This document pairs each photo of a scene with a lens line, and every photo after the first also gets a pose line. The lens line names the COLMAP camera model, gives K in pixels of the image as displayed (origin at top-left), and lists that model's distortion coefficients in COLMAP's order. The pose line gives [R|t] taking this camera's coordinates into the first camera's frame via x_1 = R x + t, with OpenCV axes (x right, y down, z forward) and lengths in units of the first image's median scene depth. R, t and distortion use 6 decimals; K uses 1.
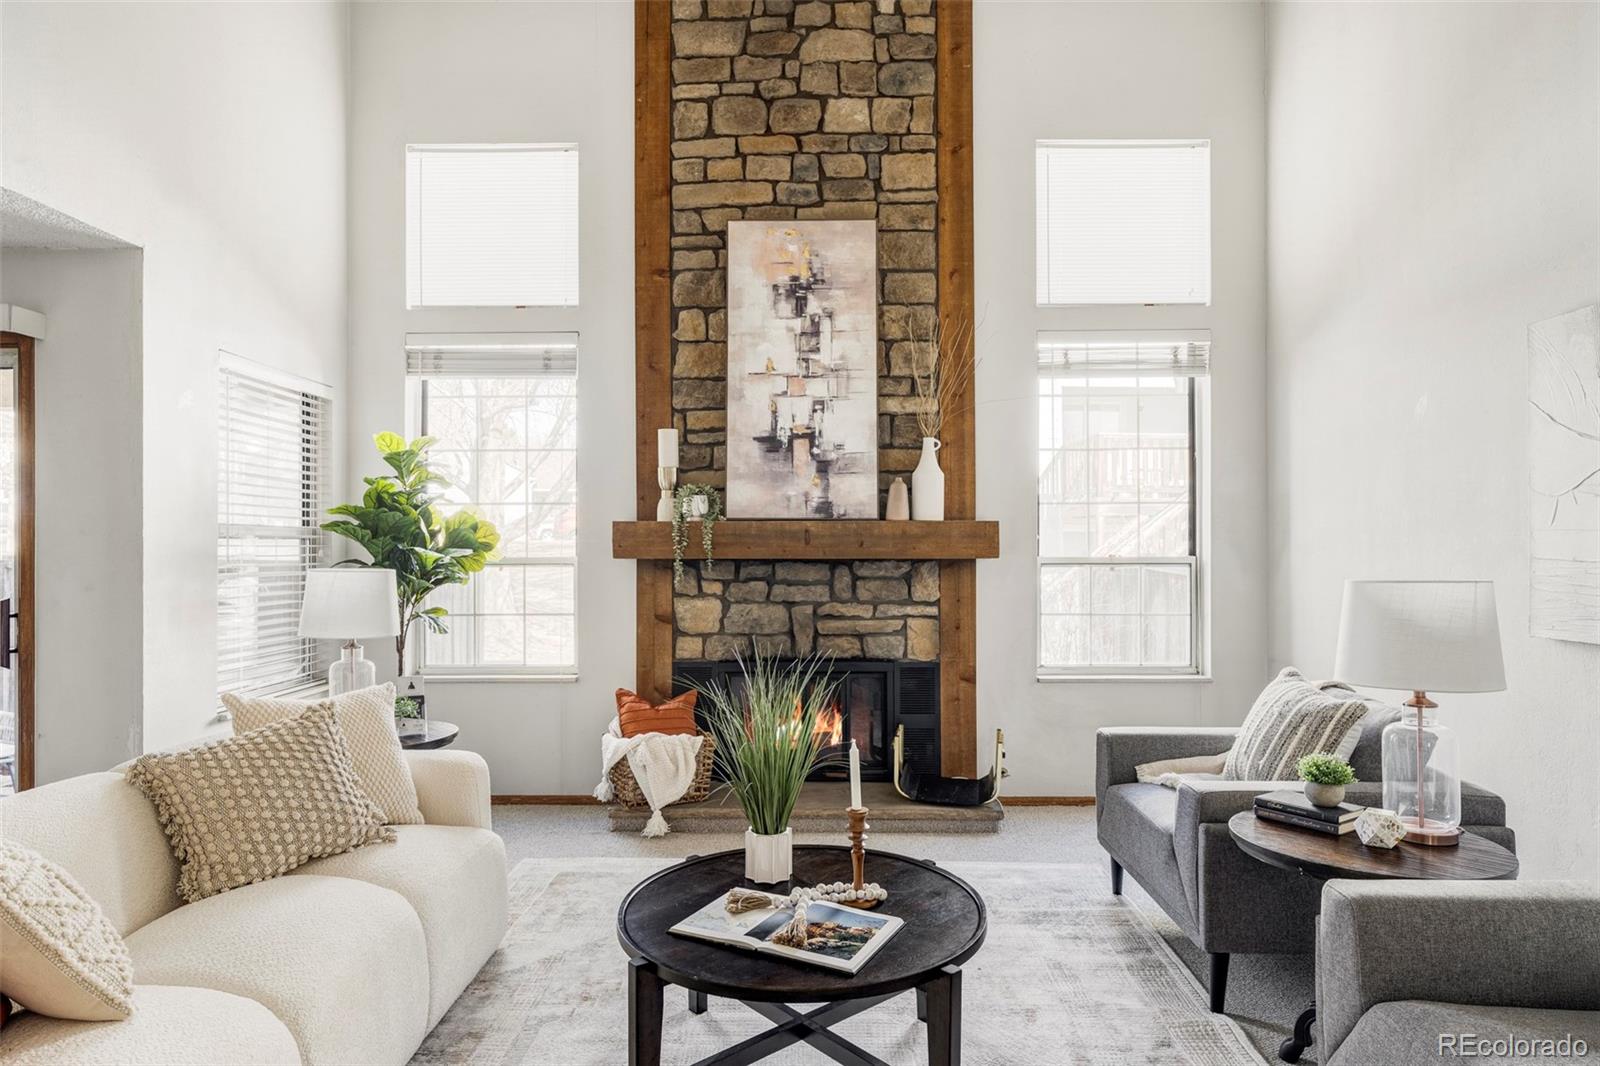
lens RADIAL K [[915.9, 0, 779.7], [0, 915.9, 547.6], [0, 0, 1]] dist [-0.002785, 0.001010]
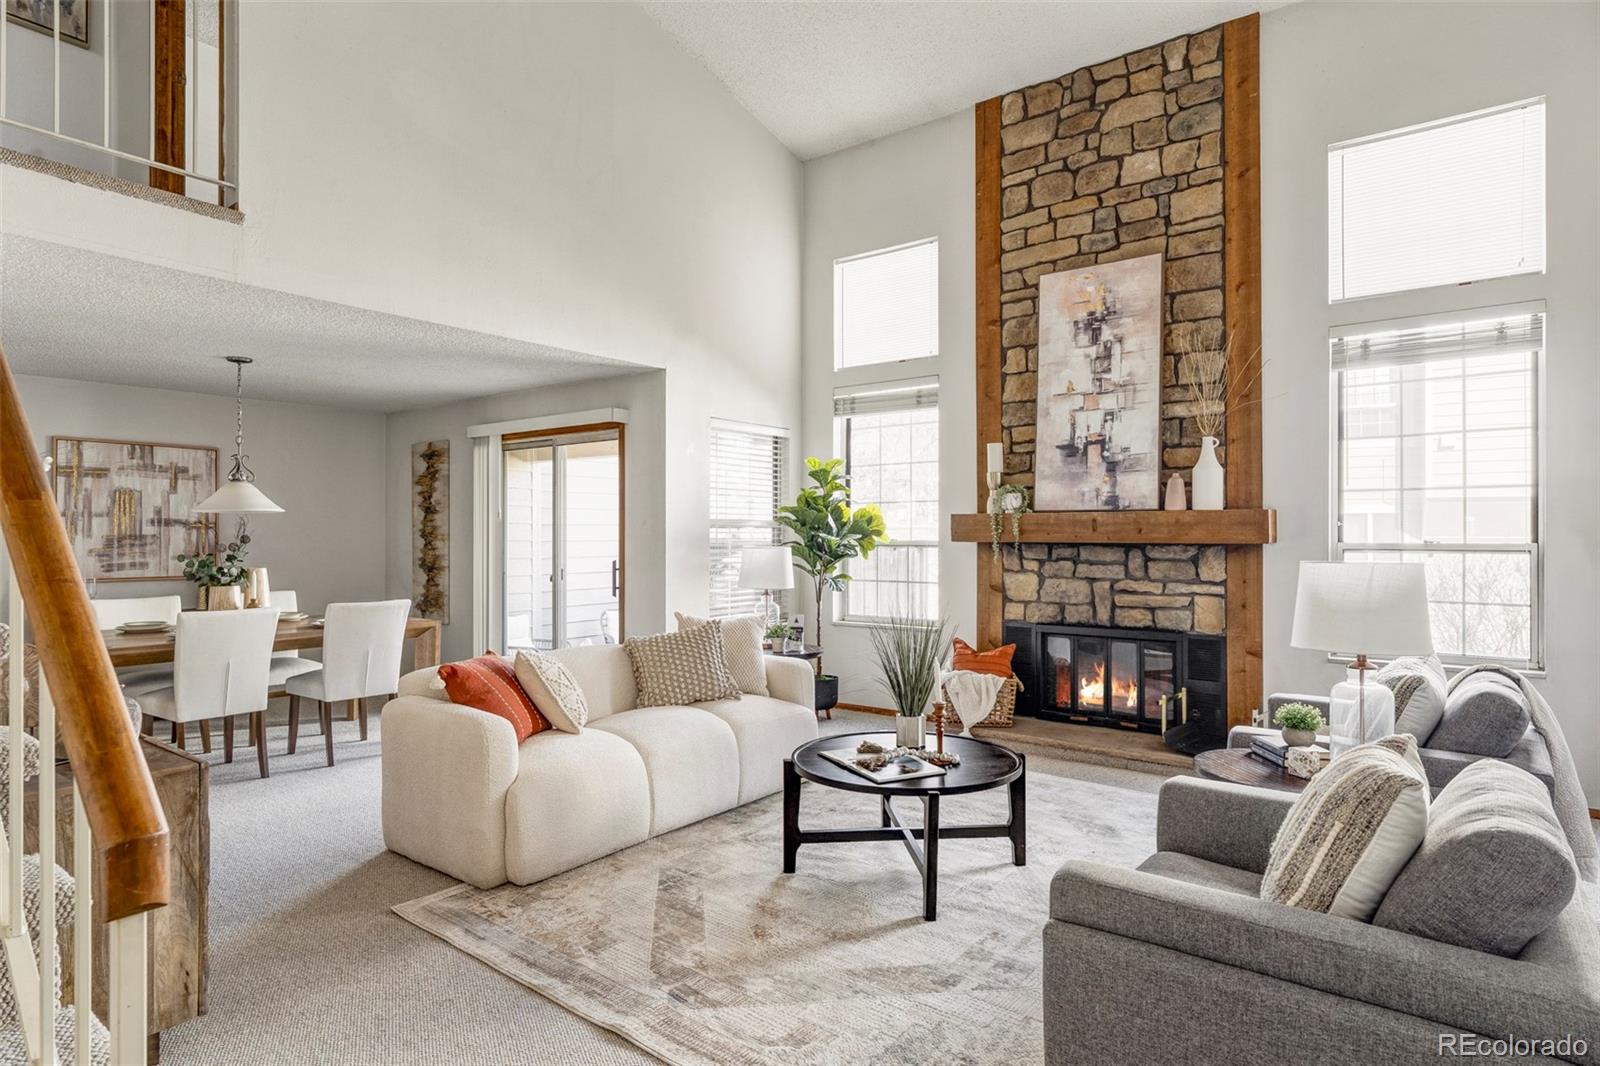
lens RADIAL K [[888.1, 0, 800.0], [0, 888.1, 533.0], [0, 0, 1]] dist [-0.001945, -0.000808]
pose [[0.799994, -0.000199, -0.600008, 0.409637], [0.000441, 1.000000, 0.000257, -0.001382], [0.600008, -0.000470, 0.799994, -0.178831]]
